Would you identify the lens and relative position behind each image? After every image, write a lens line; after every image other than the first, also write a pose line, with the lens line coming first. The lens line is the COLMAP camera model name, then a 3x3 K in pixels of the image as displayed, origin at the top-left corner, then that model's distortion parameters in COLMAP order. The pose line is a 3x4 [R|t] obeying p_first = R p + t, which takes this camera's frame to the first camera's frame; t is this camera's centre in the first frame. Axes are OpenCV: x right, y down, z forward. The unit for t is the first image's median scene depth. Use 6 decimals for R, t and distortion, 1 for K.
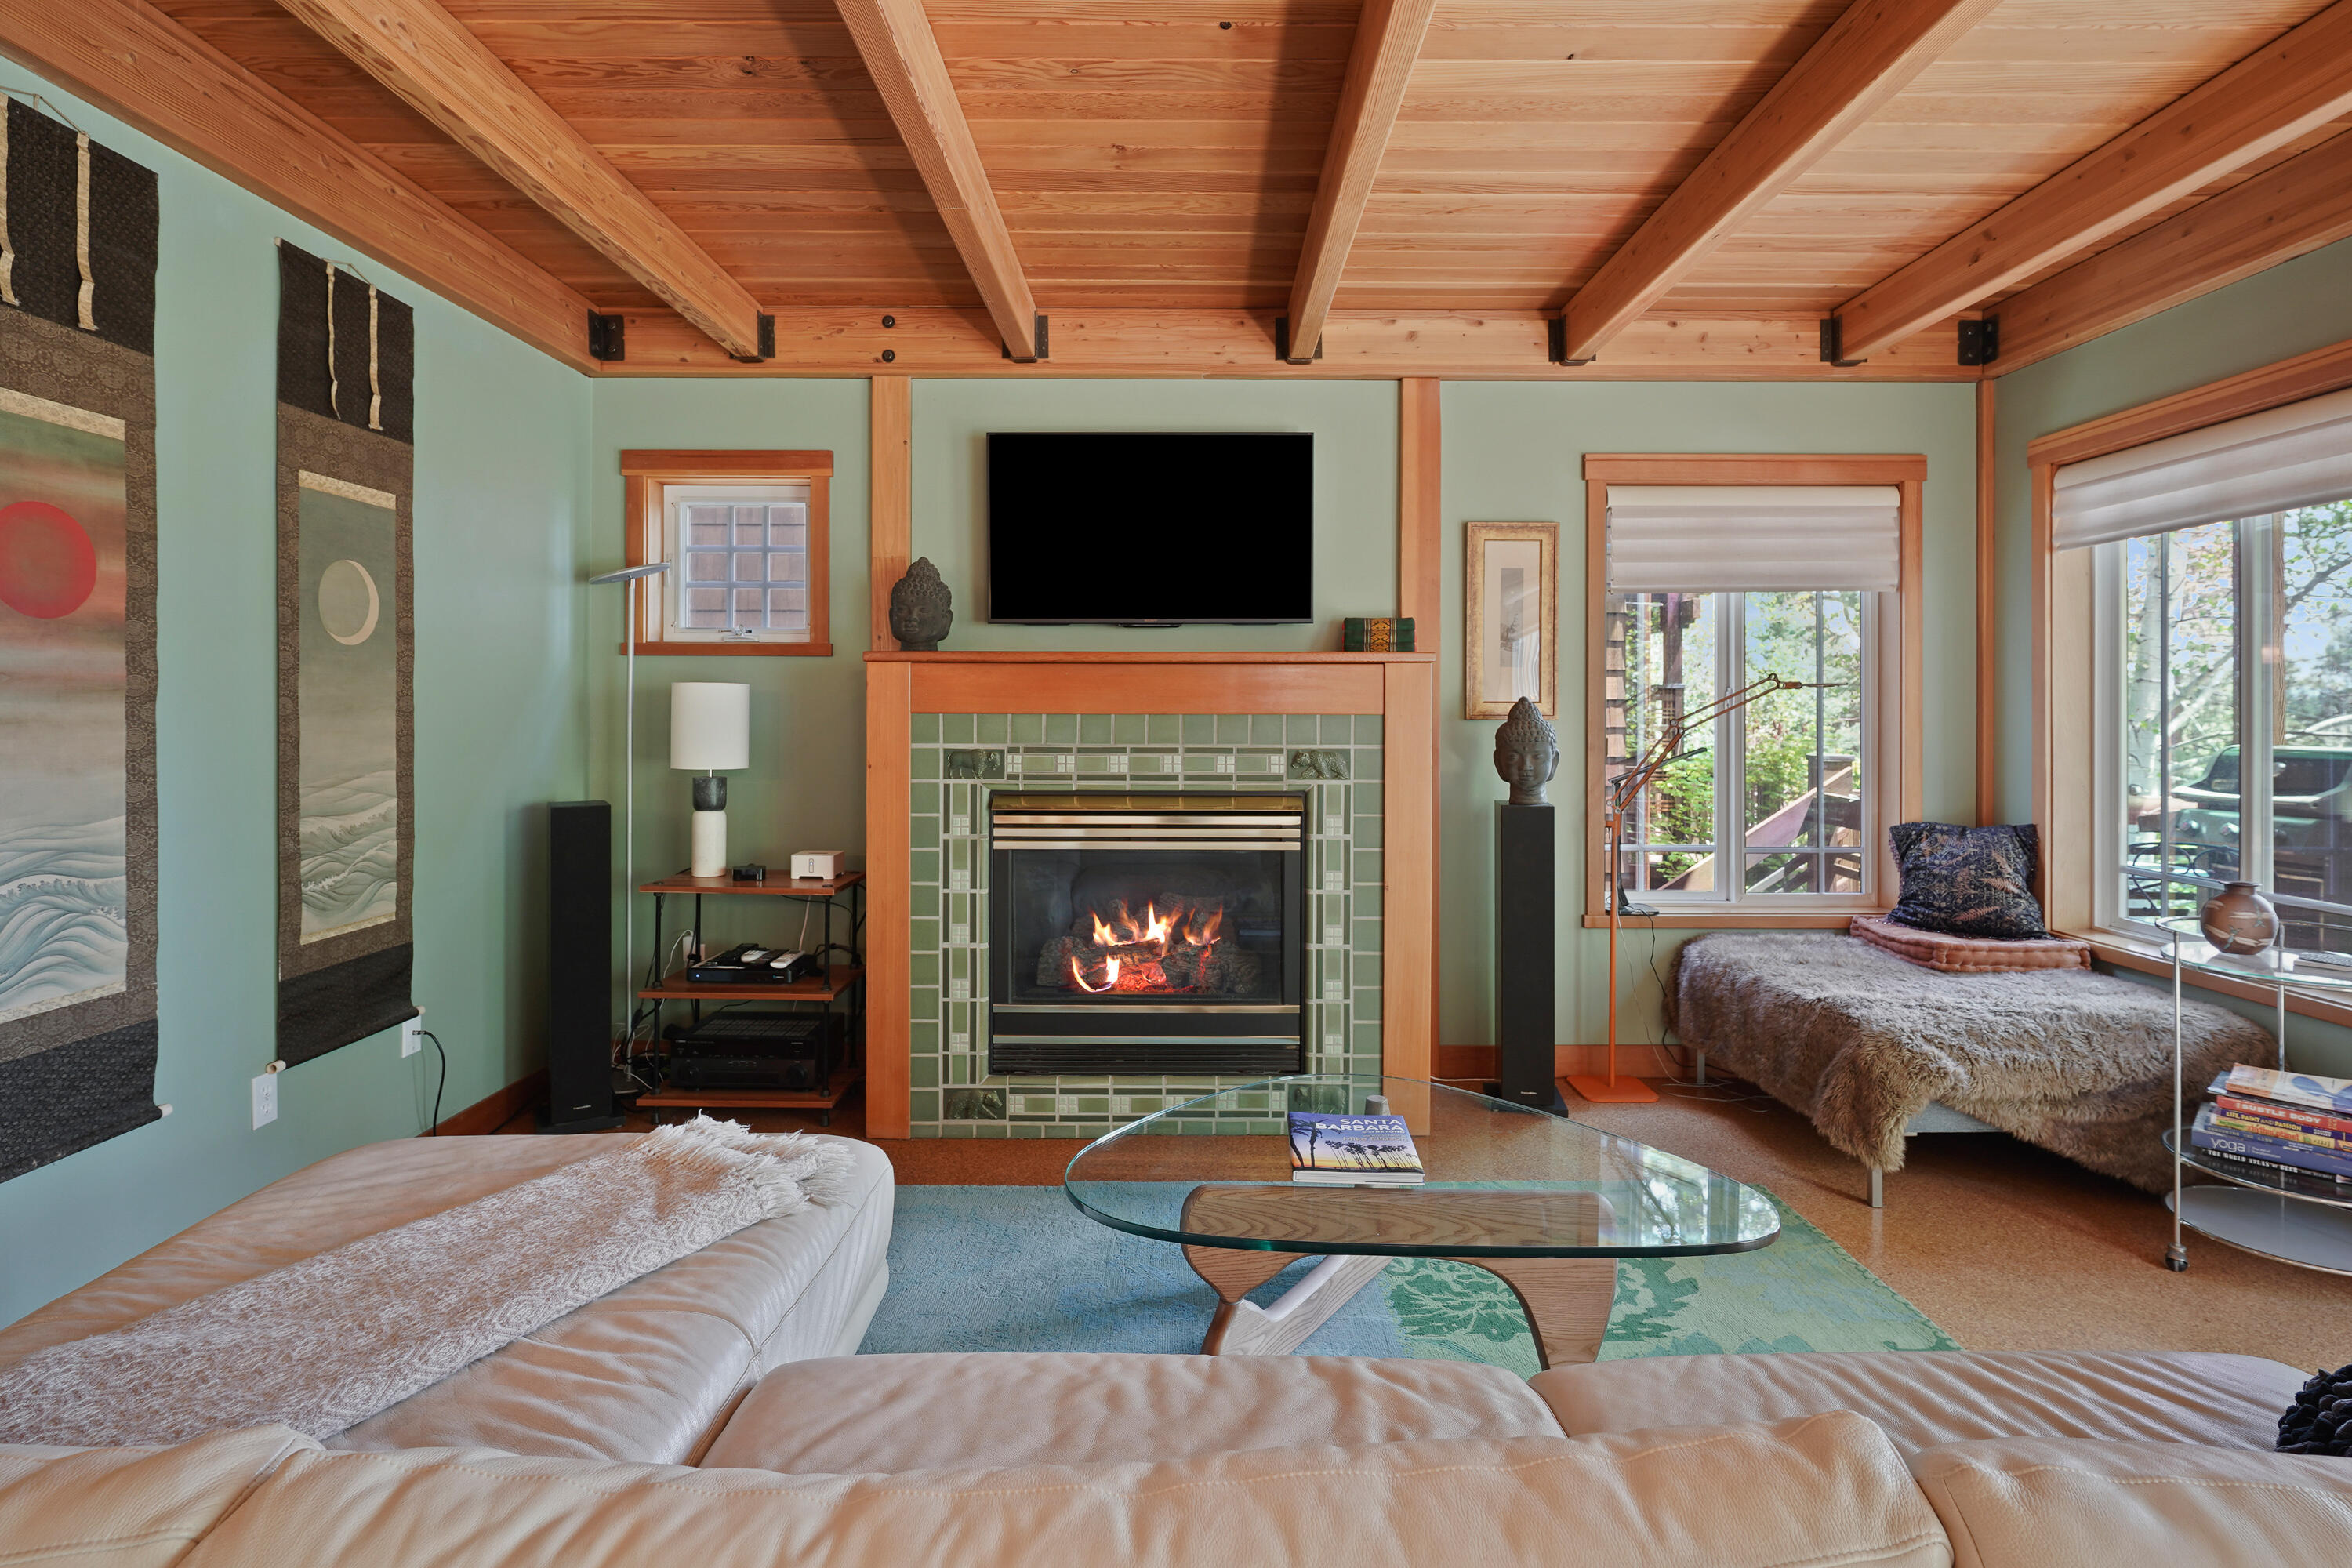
lens RADIAL K [[1173.5, 0, 1182.2], [0, 1173.5, 718.0], [0, 0, 1]] dist [-0.002142, 0.000600]
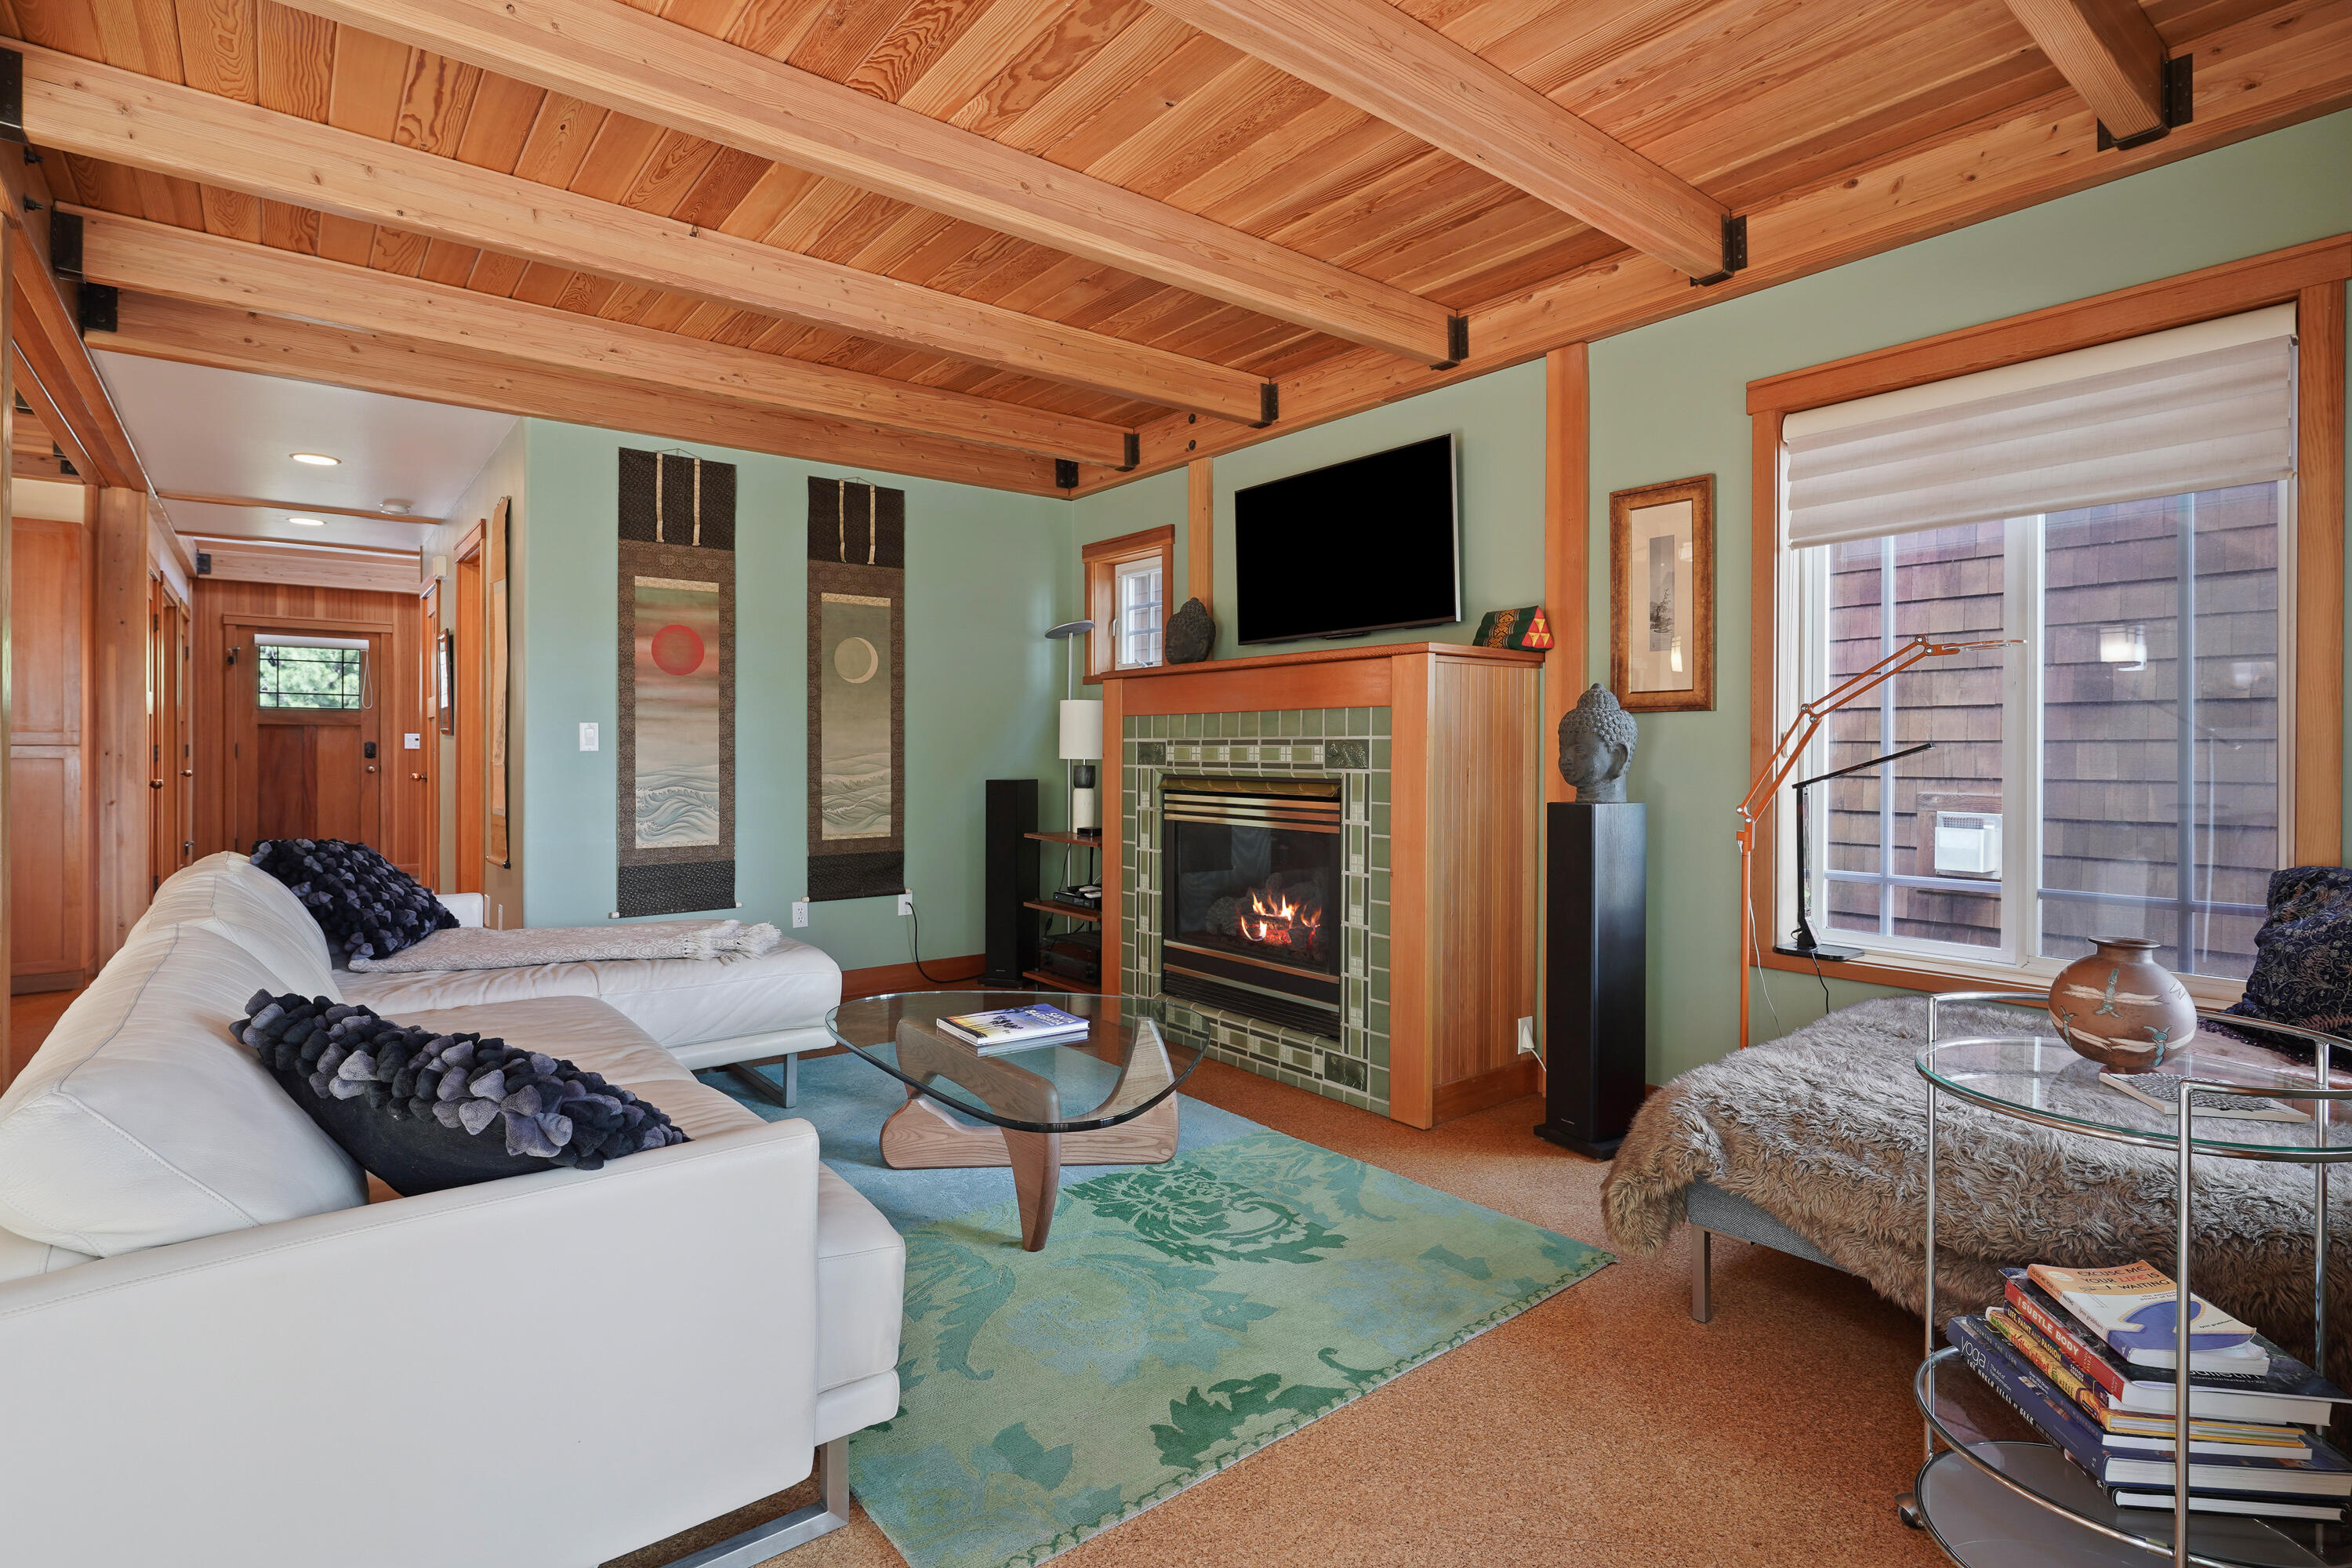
lens RADIAL K [[1140.0, 0, 1174.0], [0, 1140.0, 759.3], [0, 0, 1]] dist [-0.003947, -0.000268]
pose [[0.617791, 0.005174, -0.786325, 0.840532], [-0.004432, 0.999985, 0.003098, 0.041611], [0.786330, 0.001571, 0.617805, 0.232257]]
